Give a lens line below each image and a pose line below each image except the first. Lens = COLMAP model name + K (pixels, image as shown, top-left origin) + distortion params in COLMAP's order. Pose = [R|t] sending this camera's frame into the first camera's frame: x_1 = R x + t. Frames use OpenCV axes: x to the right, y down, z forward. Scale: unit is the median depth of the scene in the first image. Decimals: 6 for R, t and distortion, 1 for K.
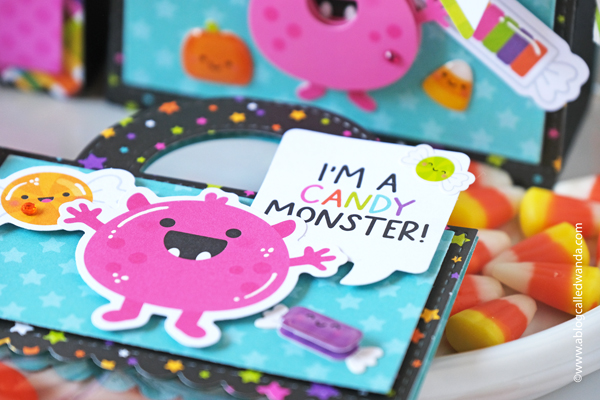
lens RADIAL K [[2921.9, 0, 300.0], [0, 2921.9, 200.0], [0, 0, 1]] dist [-0.327512, -4.661445]
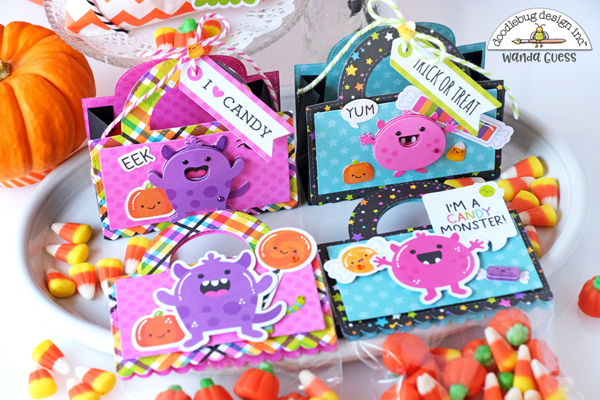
lens RADIAL K [[1556.4, 0, 300.0], [0, 1556.4, 200.0], [0, 0, 1]] dist [-0.171513, -0.329209]
pose [[0.883334, -0.351958, 0.309590, -0.512078], [0.313632, 0.934625, 0.167665, -0.278377], [-0.348362, -0.051007, 0.935971, -0.184408]]
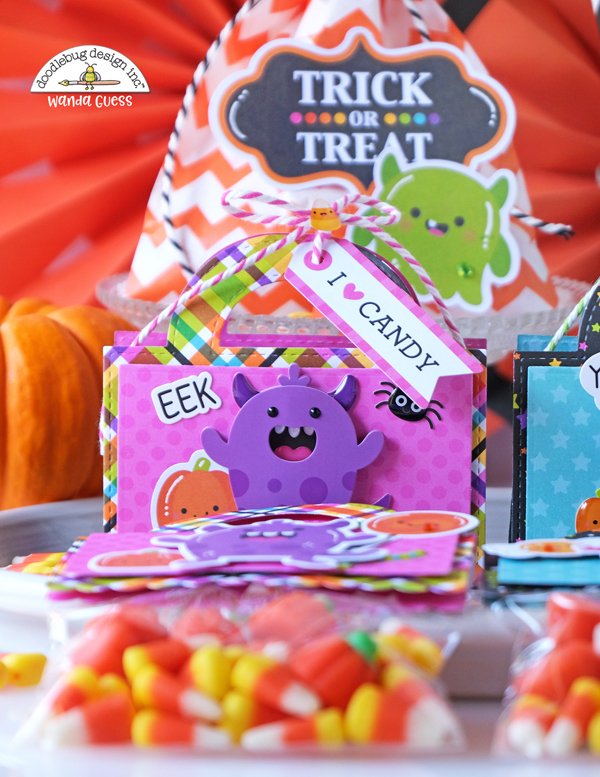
lens RADIAL K [[4142.4, 0, 300.0], [0, 4142.4, 388.5], [0, 0, 1]] dist [-0.021311, -2.367203]
pose [[0.971901, -0.053425, 0.229247, -0.596083], [0.151089, 0.888391, -0.433513, 0.690952], [-0.180500, 0.455969, 0.871500, -0.556839]]
